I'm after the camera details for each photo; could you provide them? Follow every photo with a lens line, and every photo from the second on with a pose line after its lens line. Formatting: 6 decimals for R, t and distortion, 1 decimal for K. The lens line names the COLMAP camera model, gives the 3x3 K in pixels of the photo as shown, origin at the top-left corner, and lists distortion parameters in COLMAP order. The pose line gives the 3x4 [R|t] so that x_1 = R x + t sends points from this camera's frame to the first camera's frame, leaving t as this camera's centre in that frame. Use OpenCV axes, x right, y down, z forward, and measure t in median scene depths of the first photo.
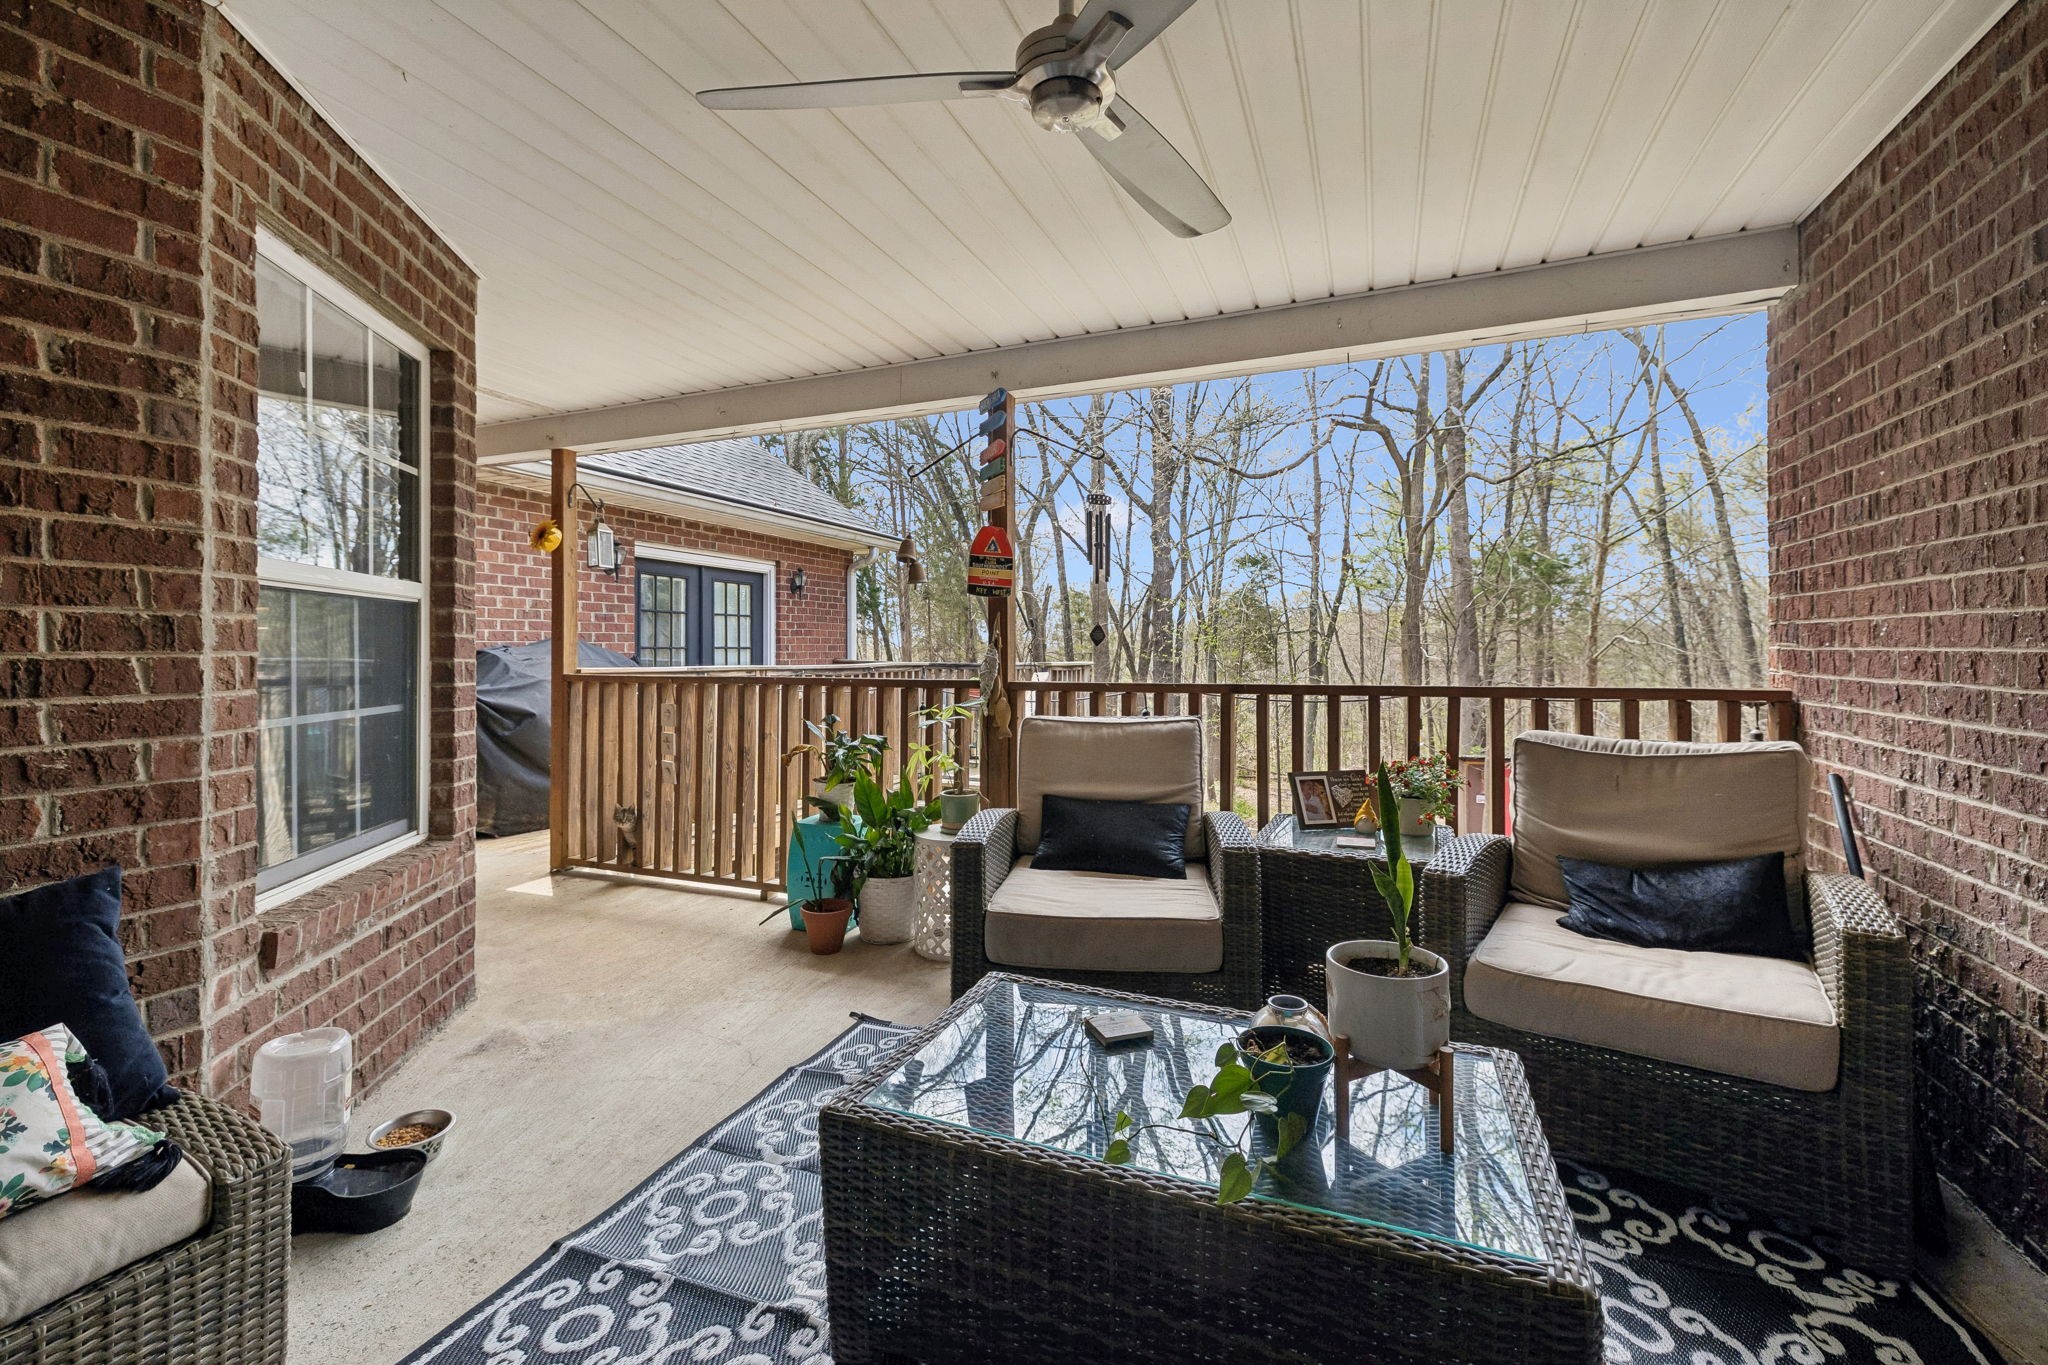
lens RADIAL K [[858.0, 0, 1015.1], [0, 858.0, 668.8], [0, 0, 1]] dist [-0.000273, -0.000165]
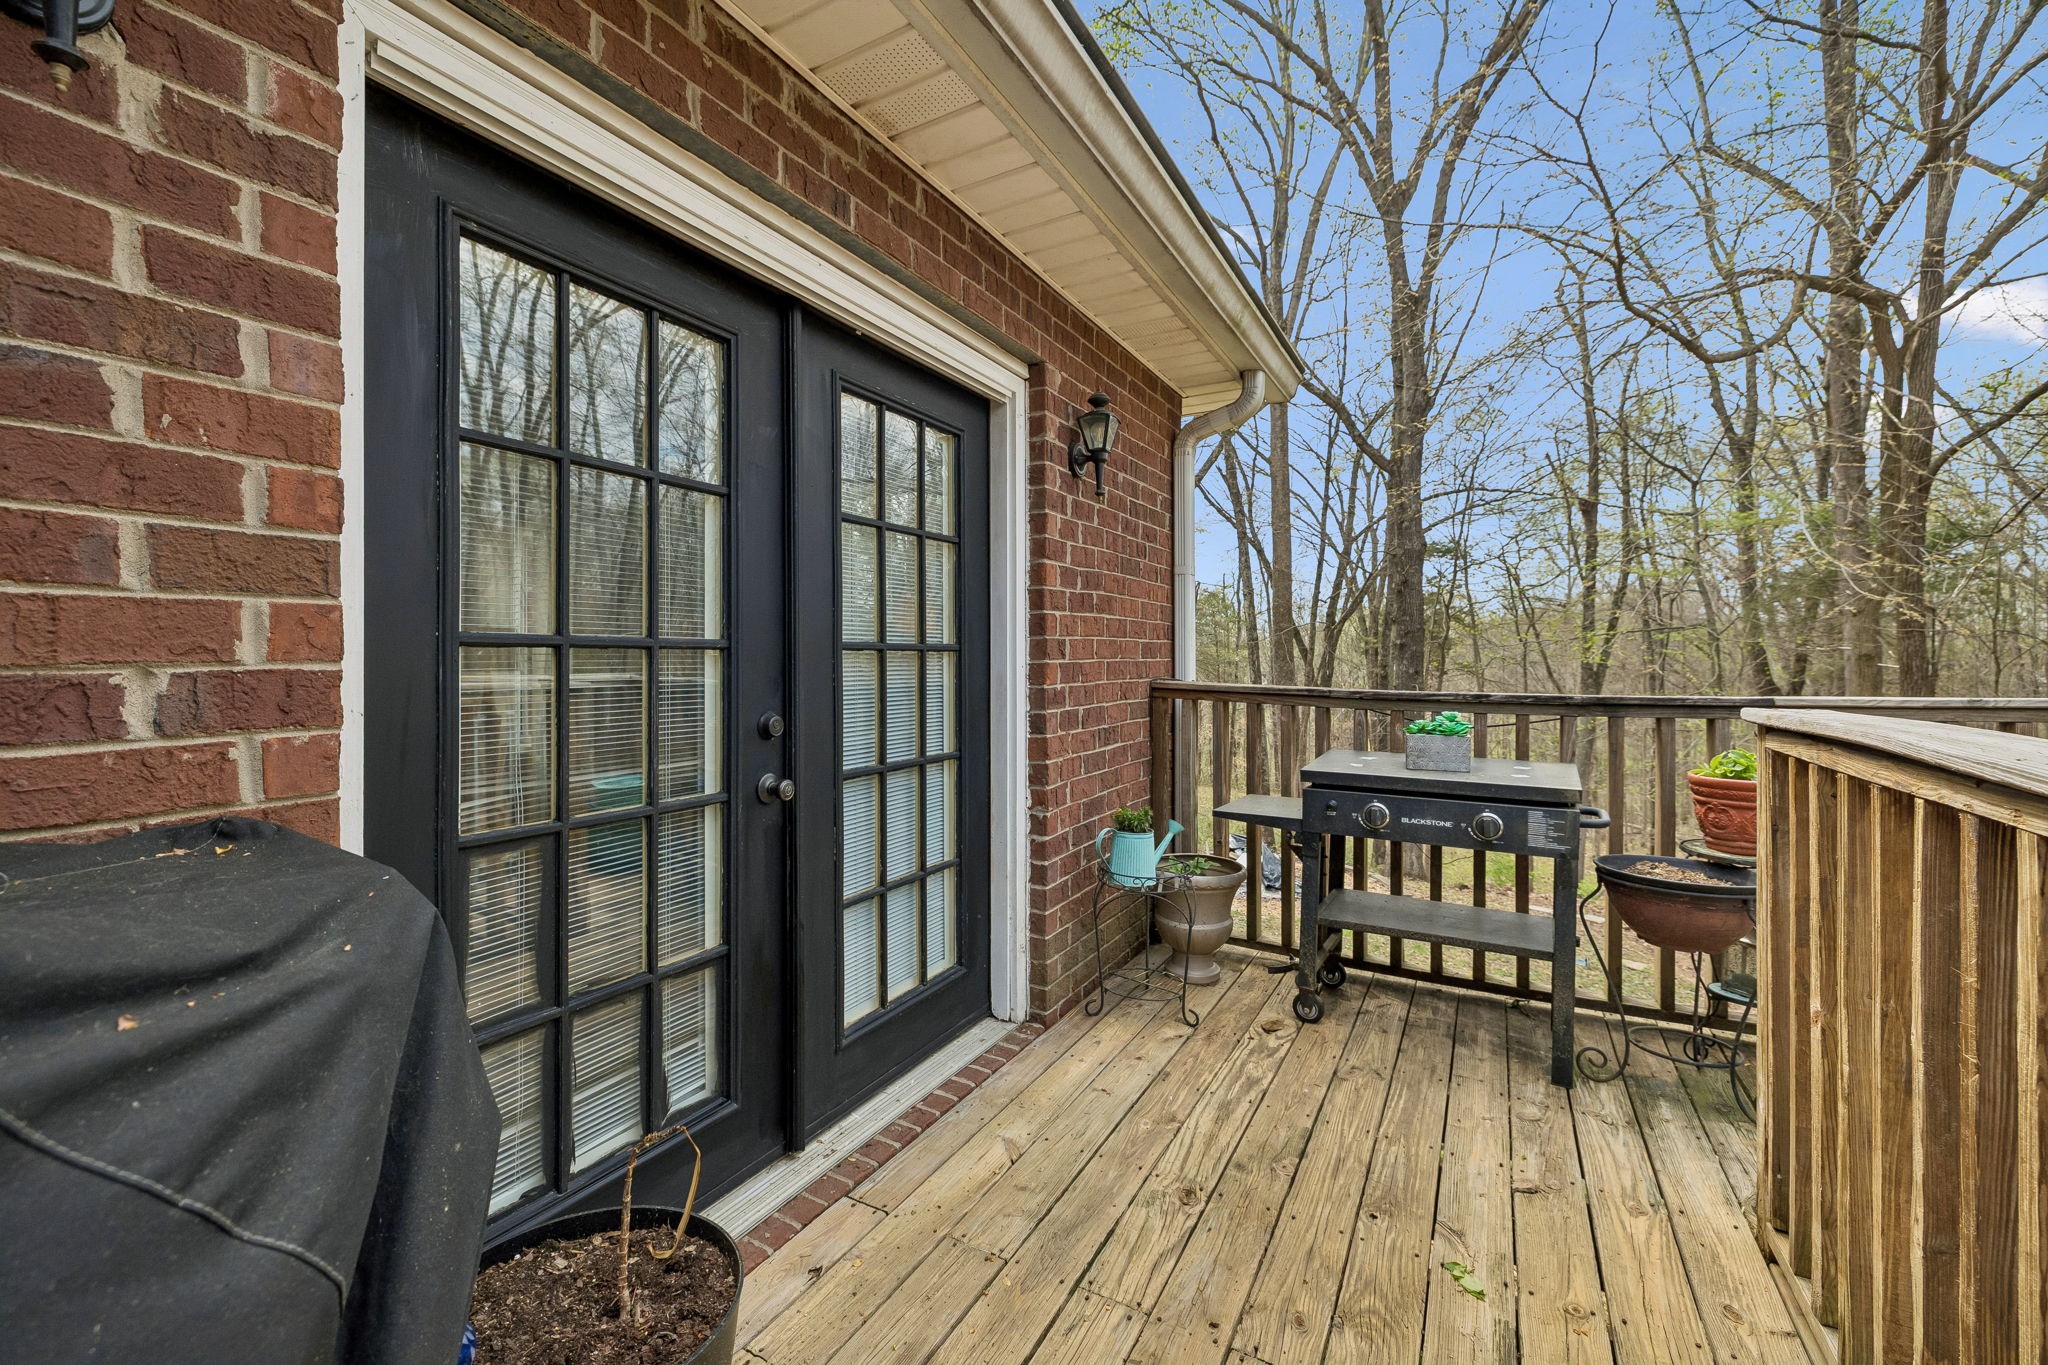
lens RADIAL K [[858.0, 0, 1015.1], [0, 858.0, 668.8], [0, 0, 1]] dist [-0.000273, -0.000165]
pose [[0.992677, -0.000042, -0.120800, -0.247140], [-0.000755, 0.999978, -0.006550, -0.014676], [0.120798, 0.006593, 0.992655, 0.694655]]
